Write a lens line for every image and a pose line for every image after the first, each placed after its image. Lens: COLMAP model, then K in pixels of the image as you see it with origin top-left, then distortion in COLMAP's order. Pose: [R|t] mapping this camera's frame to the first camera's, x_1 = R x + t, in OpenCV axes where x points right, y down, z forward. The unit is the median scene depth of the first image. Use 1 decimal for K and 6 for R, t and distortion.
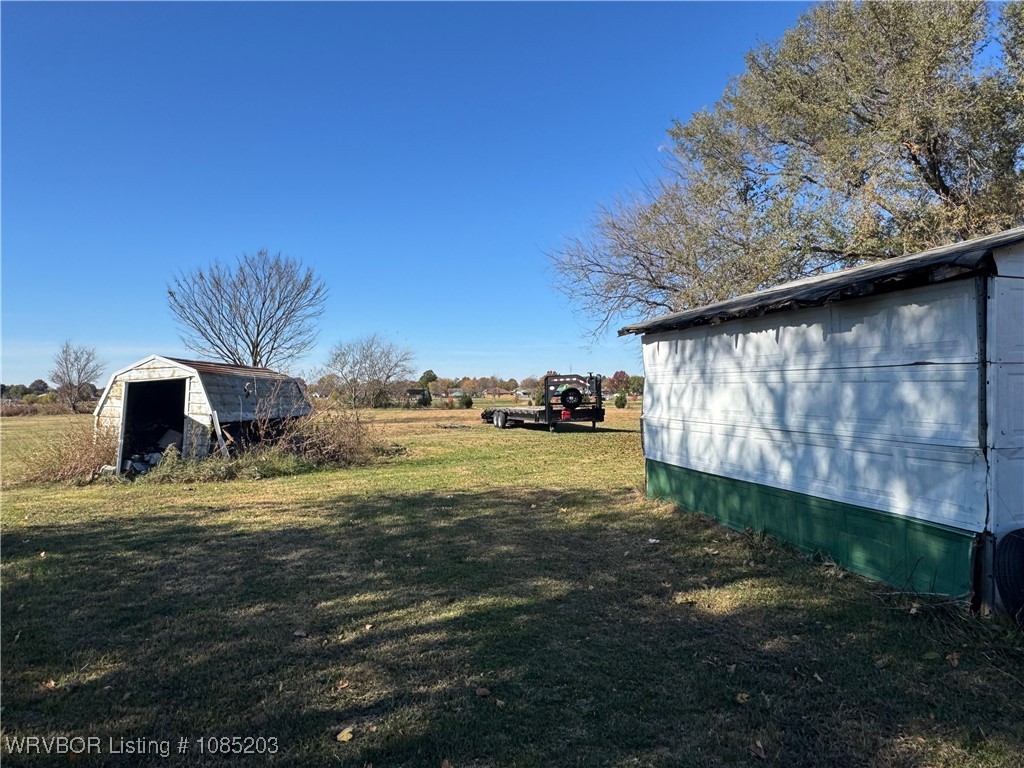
lens RADIAL K [[679.8, 0, 509.6], [0, 679.8, 385.6], [0, 0, 1]] dist [-0.003163, -0.002953]
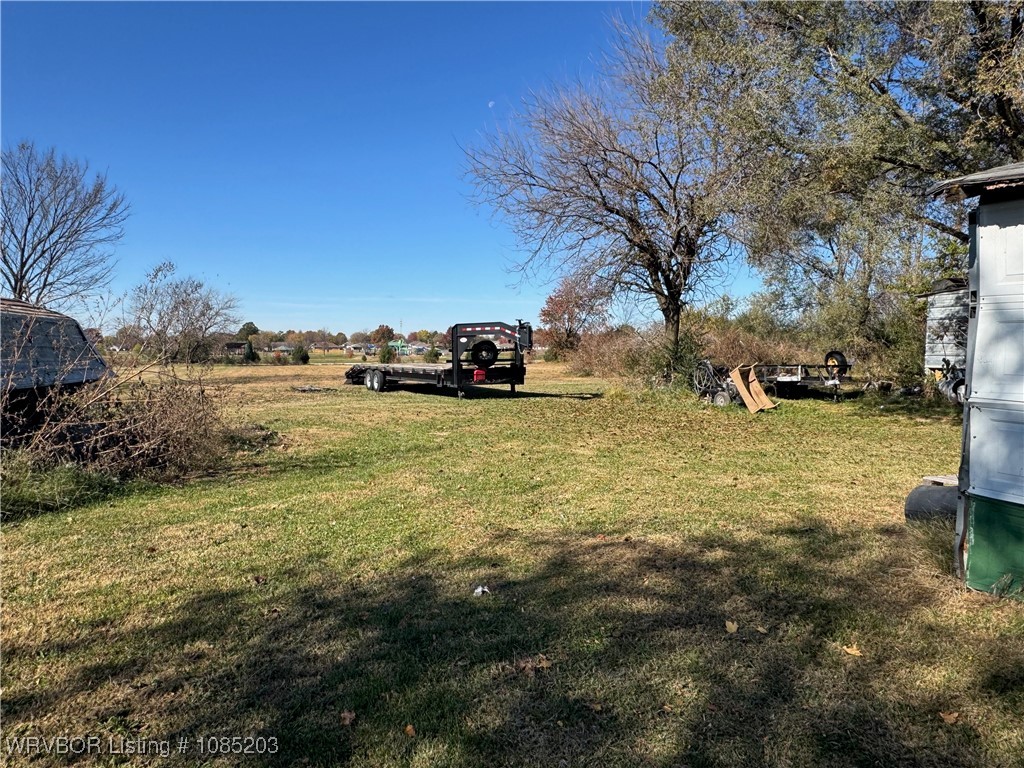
lens RADIAL K [[679.8, 0, 514.9], [0, 679.8, 383.0], [0, 0, 1]] dist [-0.003163, -0.002953]
pose [[0.967542, -0.005620, 0.252649, -0.053277], [-0.010099, 0.998094, 0.060875, 0.003480], [-0.252510, -0.061451, 0.965641, 0.186564]]
